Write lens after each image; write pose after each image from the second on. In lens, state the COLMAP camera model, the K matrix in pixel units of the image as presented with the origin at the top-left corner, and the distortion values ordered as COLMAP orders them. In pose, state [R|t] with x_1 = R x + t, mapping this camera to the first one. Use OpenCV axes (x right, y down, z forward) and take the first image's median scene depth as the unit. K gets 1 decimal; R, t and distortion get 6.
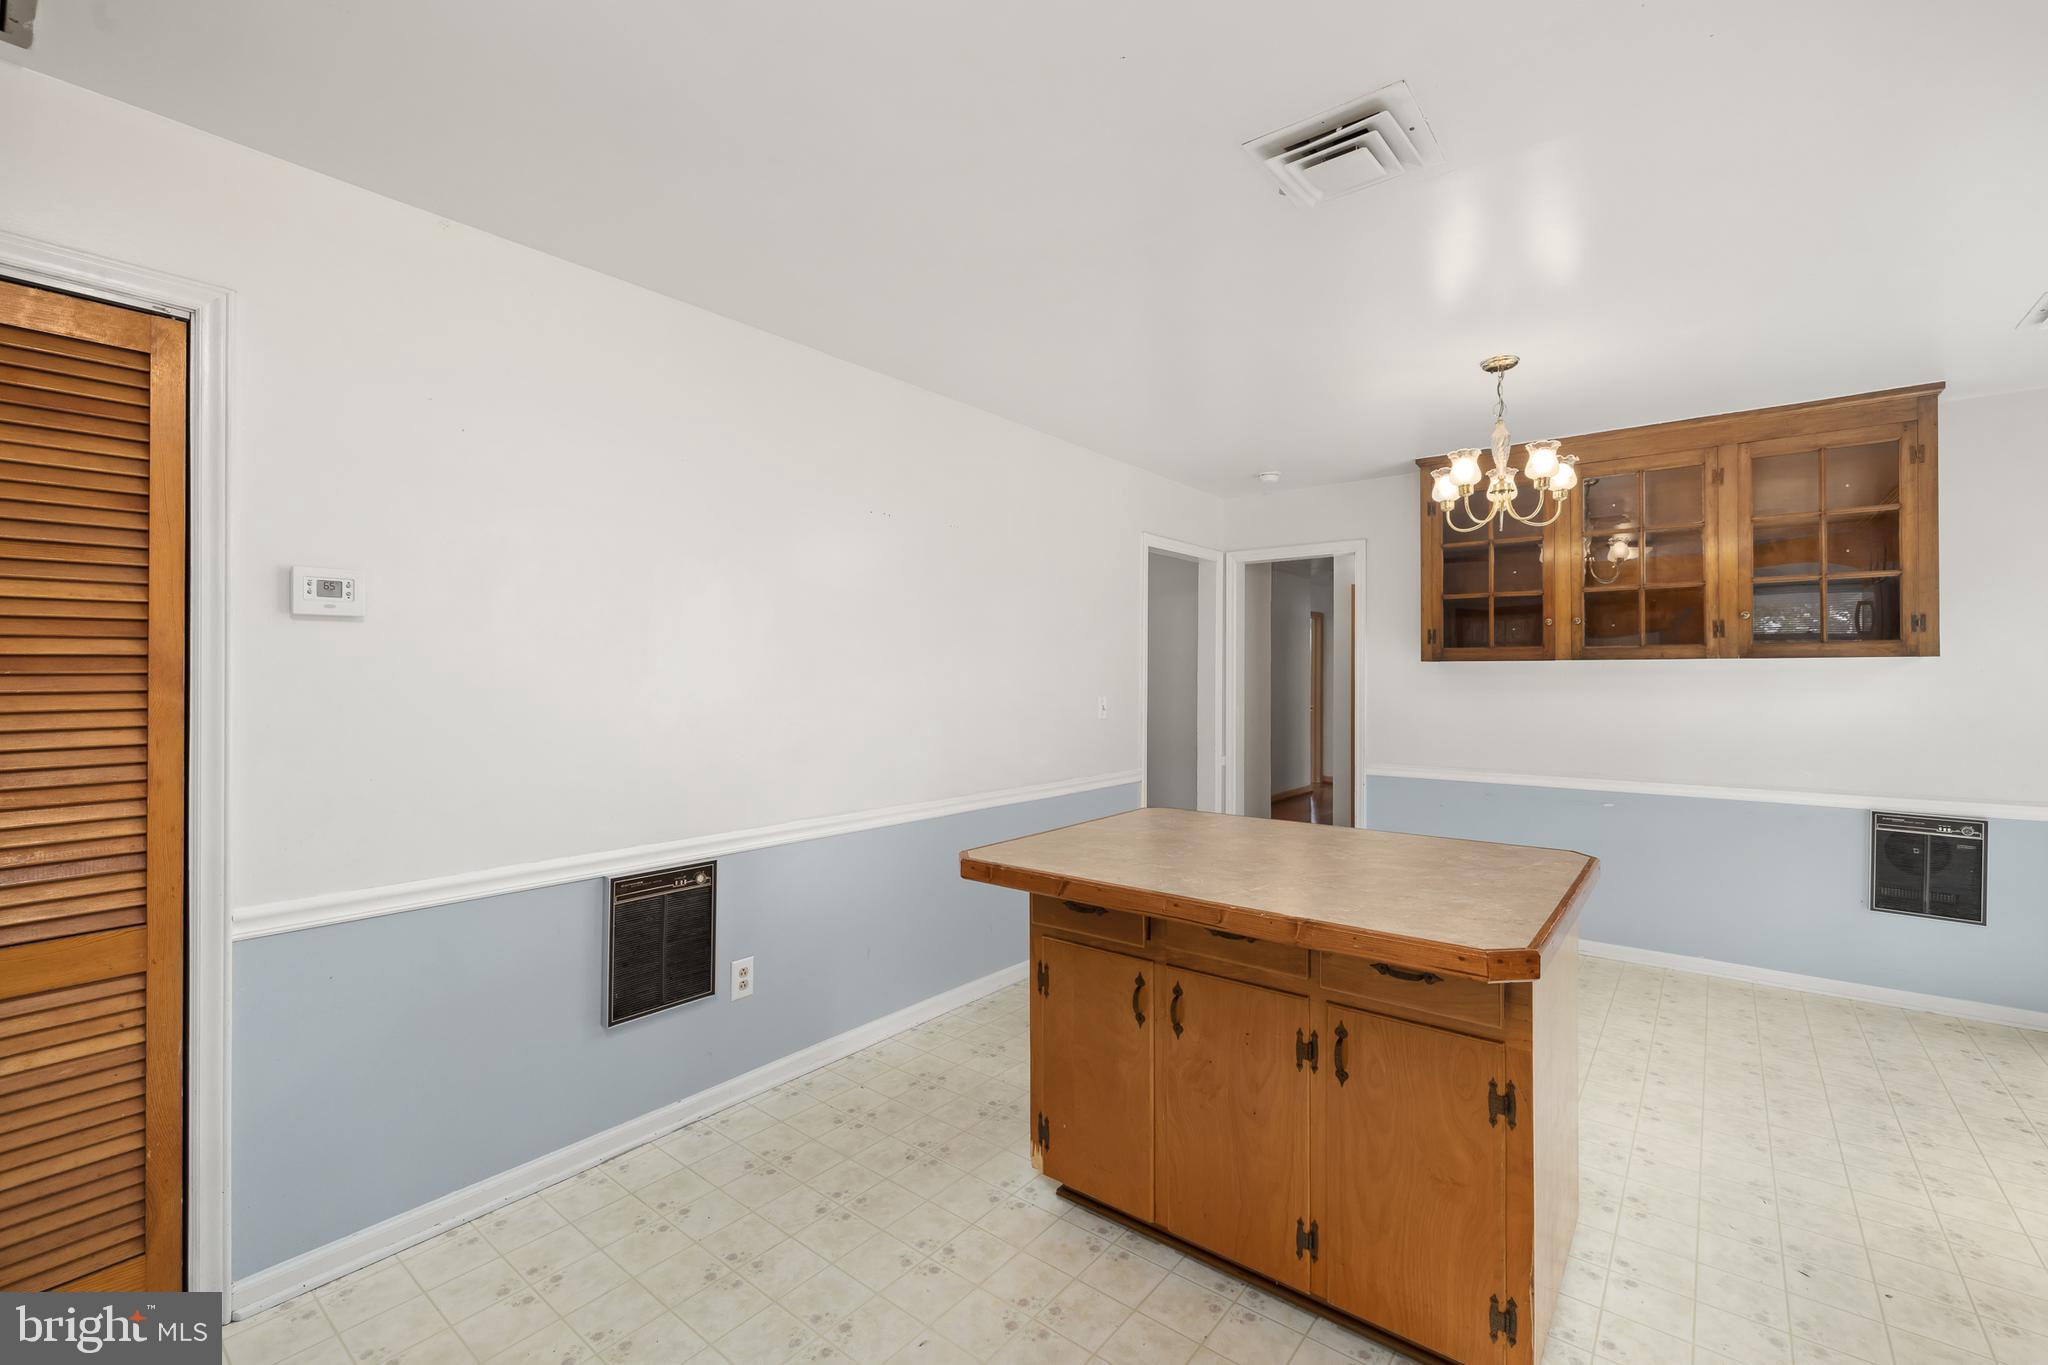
lens RADIAL K [[861.3, 0, 1013.9], [0, 861.3, 667.0], [0, 0, 1]] dist [0.002164, -0.000119]
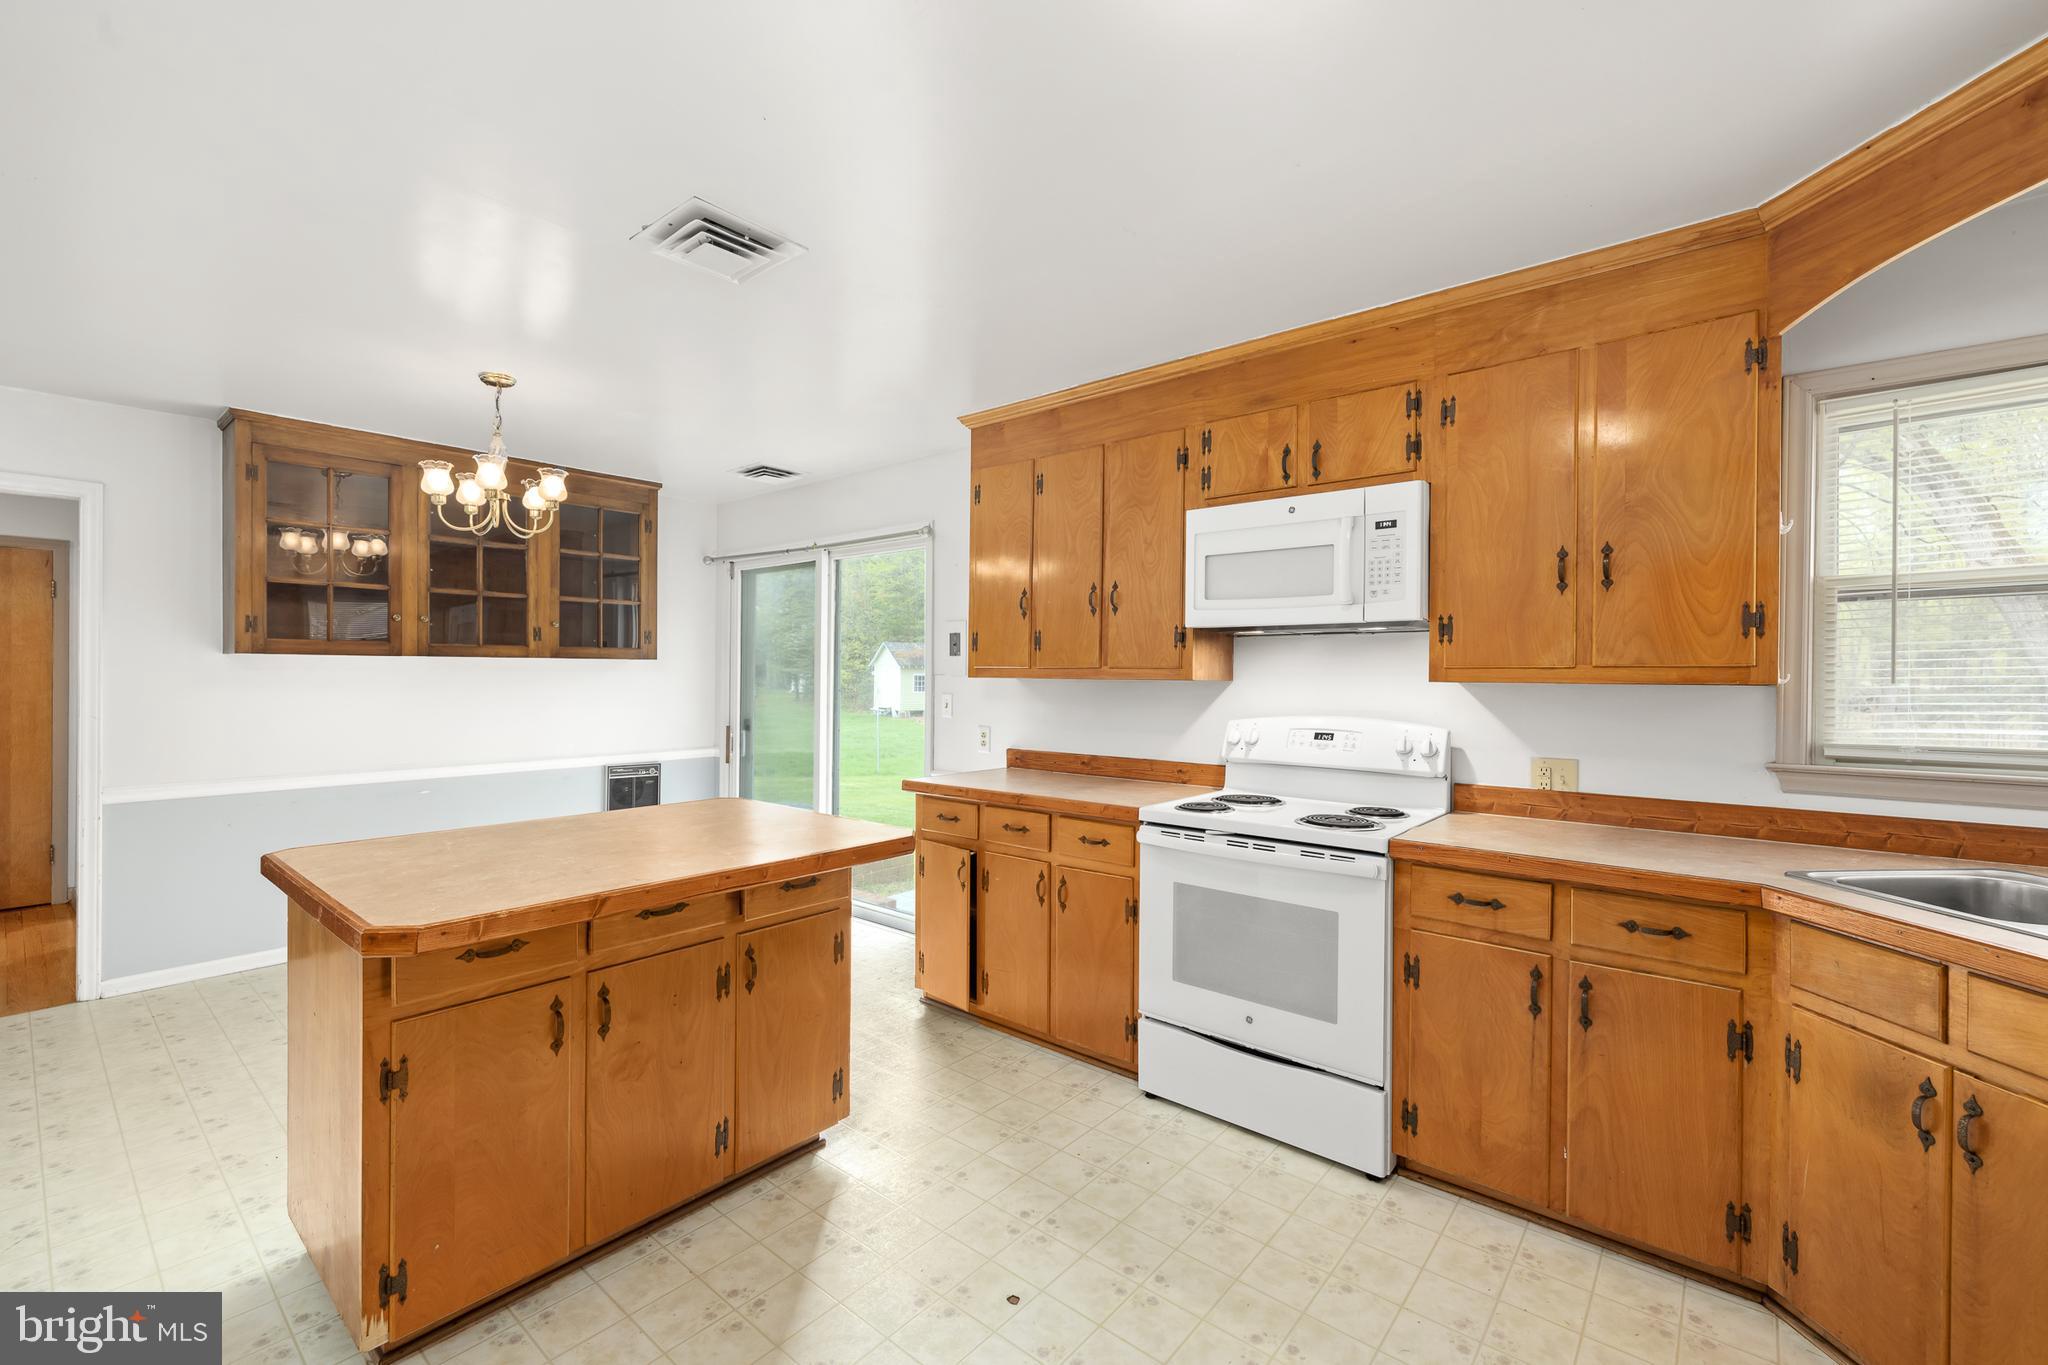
lens RADIAL K [[861.3, 0, 1023.6], [0, 861.3, 677.3], [0, 0, 1]] dist [0.002164, -0.000119]
pose [[0.027539, -0.003762, 0.999614, -0.440199], [-0.014389, 0.999888, 0.004159, 0.003352], [-0.999517, -0.014498, 0.027482, 0.283558]]
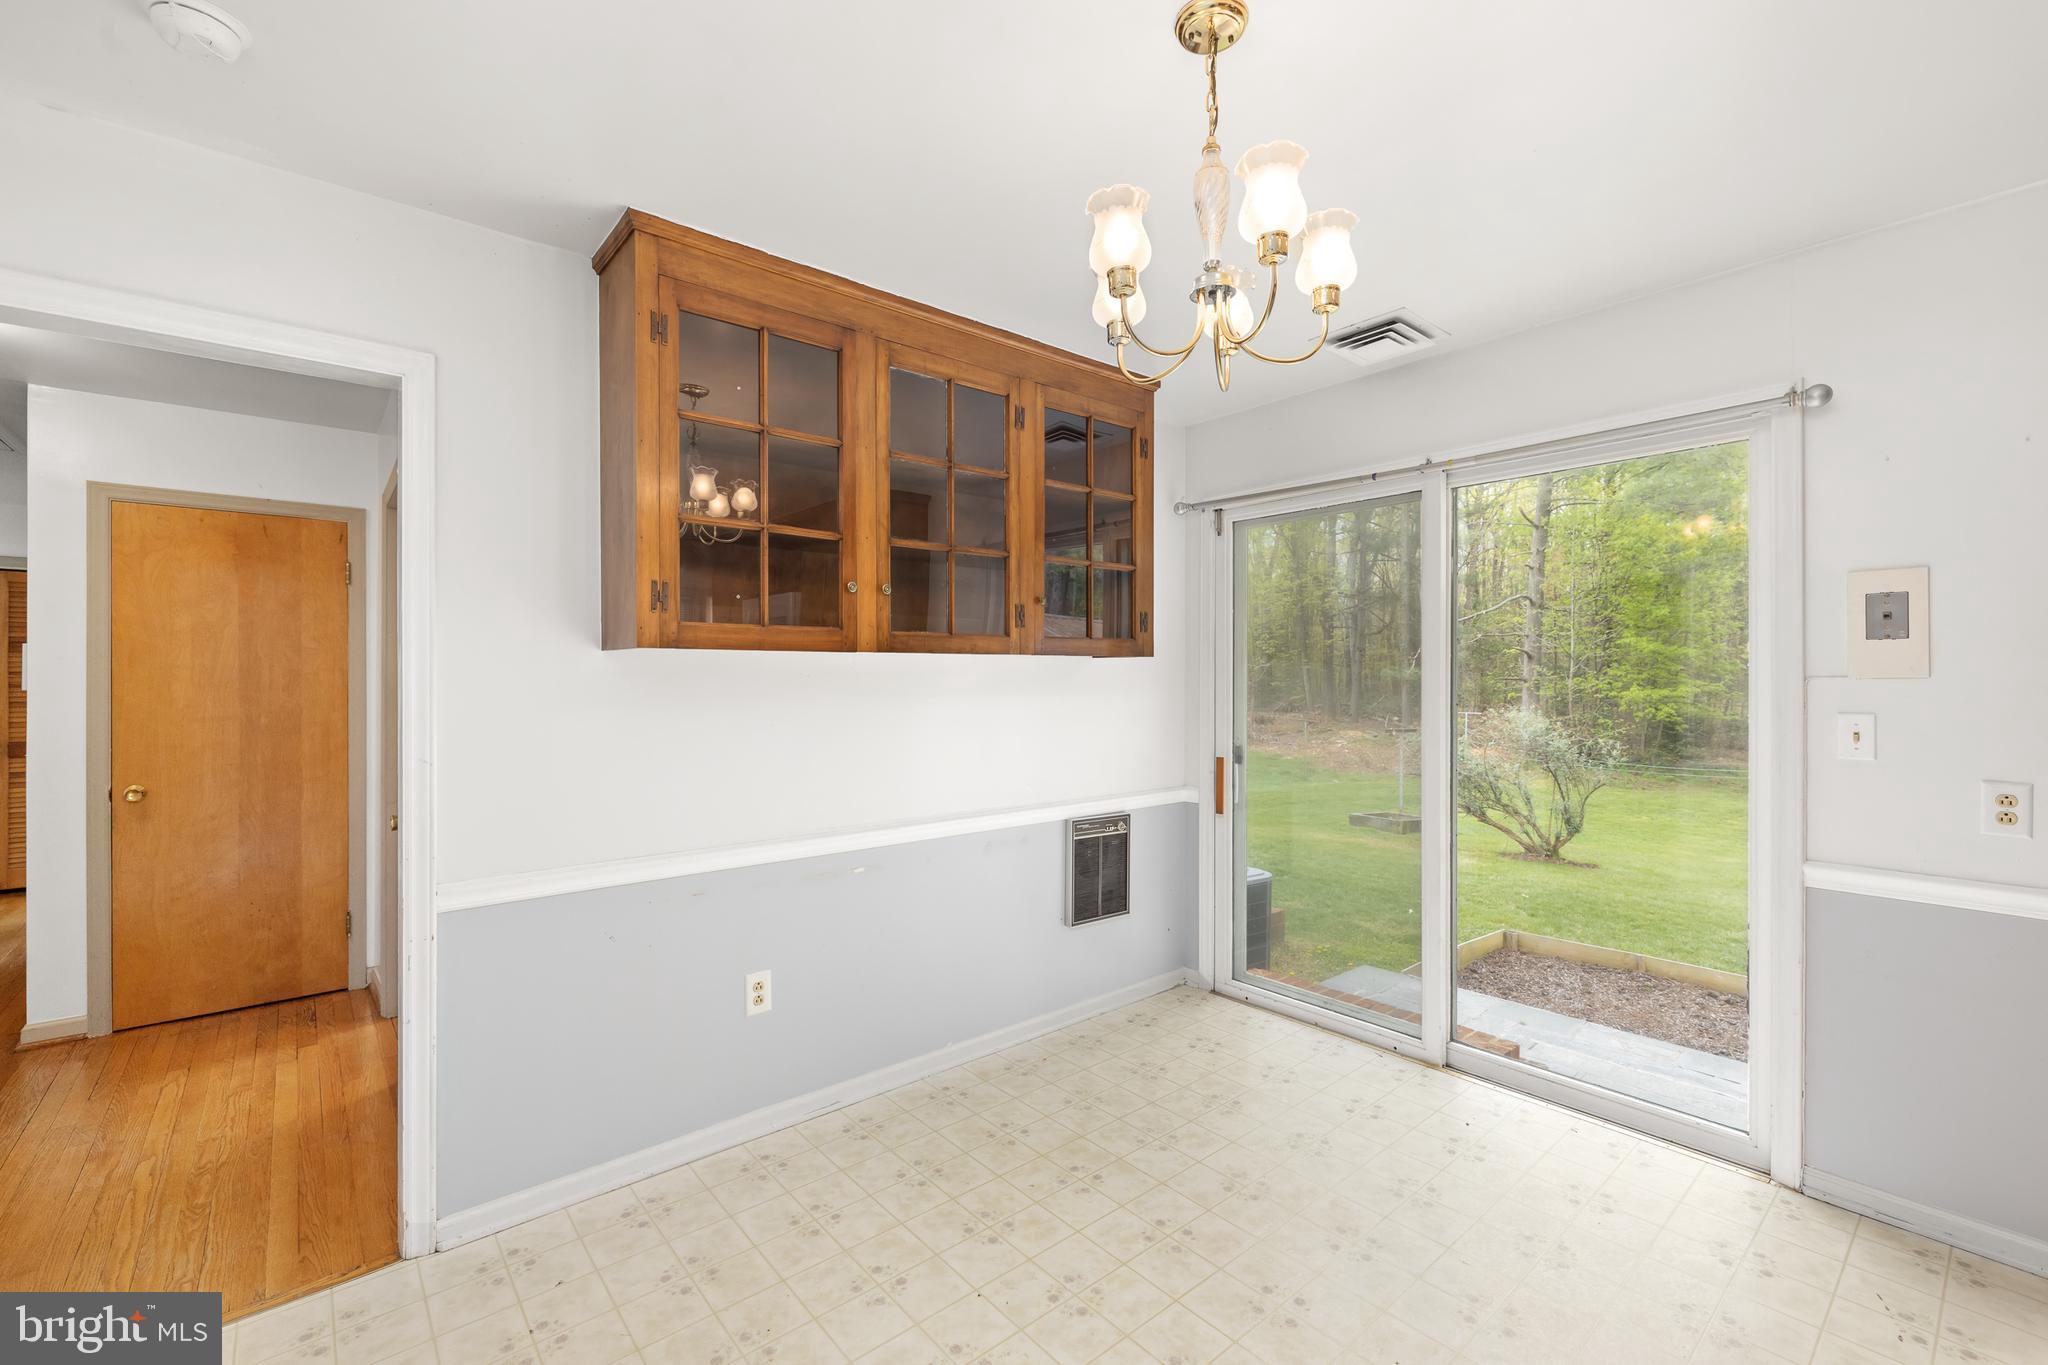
lens RADIAL K [[861.3, 0, 1021.7], [0, 861.3, 682.2], [0, 0, 1]] dist [0.002164, -0.000119]
pose [[0.186092, -0.005780, 0.982515, 0.066283], [-0.006552, 0.999953, 0.007124, 0.010141], [-0.982510, -0.007763, 0.186046, 0.921958]]
